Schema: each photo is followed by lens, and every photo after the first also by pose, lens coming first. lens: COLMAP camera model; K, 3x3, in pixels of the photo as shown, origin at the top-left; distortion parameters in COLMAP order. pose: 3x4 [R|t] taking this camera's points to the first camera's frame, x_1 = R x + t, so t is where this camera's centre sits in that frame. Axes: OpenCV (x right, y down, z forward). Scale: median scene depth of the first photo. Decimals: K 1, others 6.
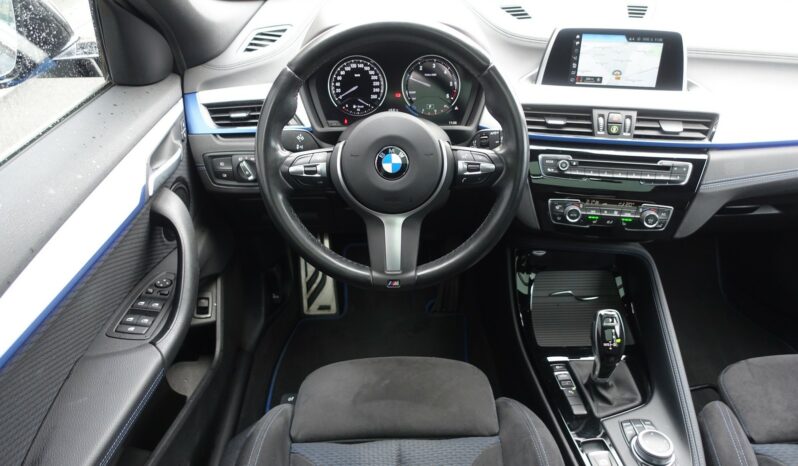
lens RADIAL K [[539.3, 0, 399.0], [0, 539.3, 233.0], [0, 0, 1]] dist [-0.005408, -0.000913]
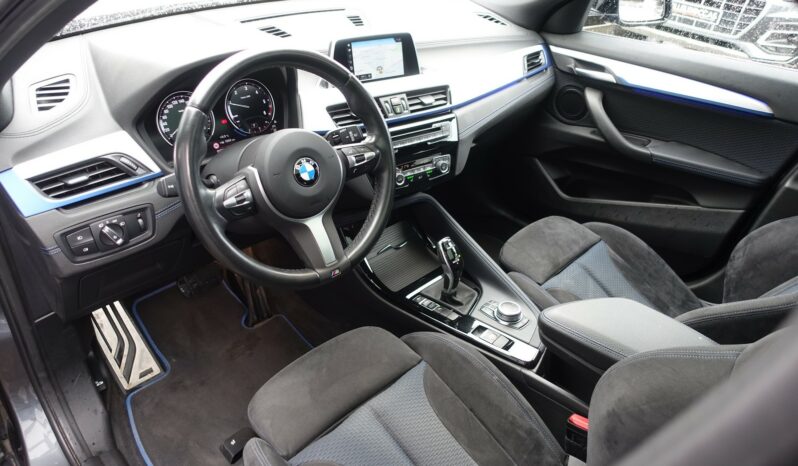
lens RADIAL K [[539.3, 0, 399.0], [0, 539.3, 233.0], [0, 0, 1]] dist [-0.005408, -0.000913]
pose [[0.724122, -0.335978, 0.602301, -0.490832], [0.344674, 0.932729, 0.105911, -0.050720], [-0.597367, 0.130905, 0.791212, -0.002933]]
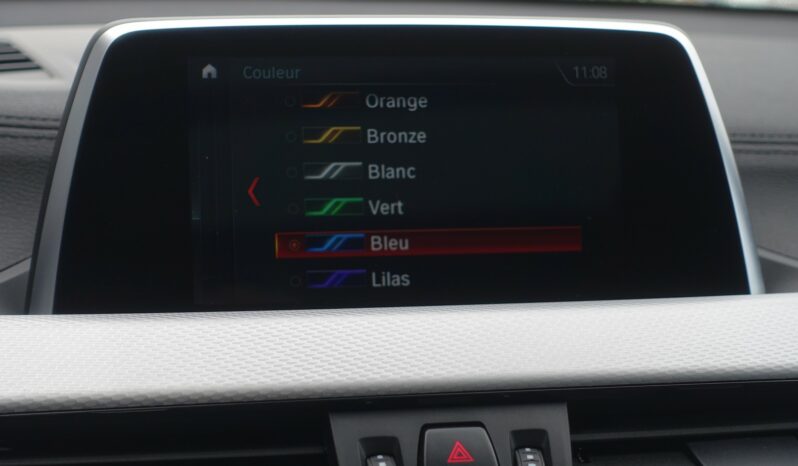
lens RADIAL K [[1332.0, 0, 399.0], [0, 1332.0, 233.0], [0, 0, 1]] dist [-0.045664, -0.173080]
pose [[0.958110, -0.037903, 0.283881, 0.263095], [0.159259, 0.894332, -0.418098, -0.099892], [-0.238036, 0.445795, 0.862905, 0.601548]]
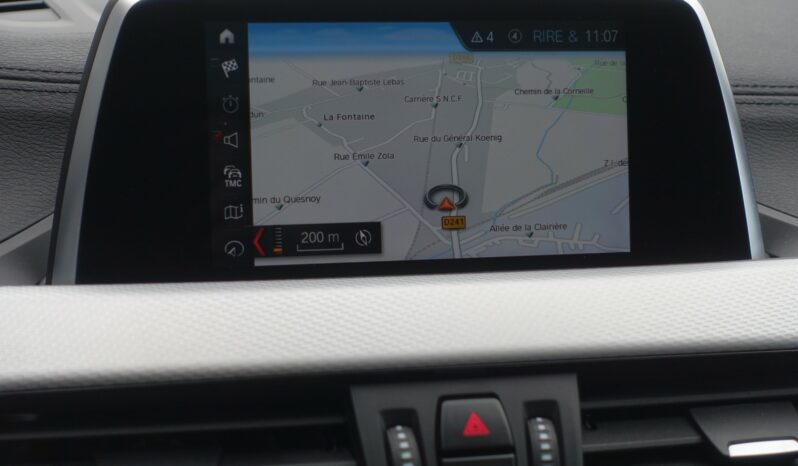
lens RADIAL K [[1332.0, 0, 399.0], [0, 1332.0, 233.0], [0, 0, 1]] dist [-0.045664, -0.173080]
pose [[0.951681, -0.063089, 0.300537, 0.245524], [0.160066, 0.937117, -0.310145, -0.138063], [-0.262072, 0.343265, 0.901936, 0.578089]]
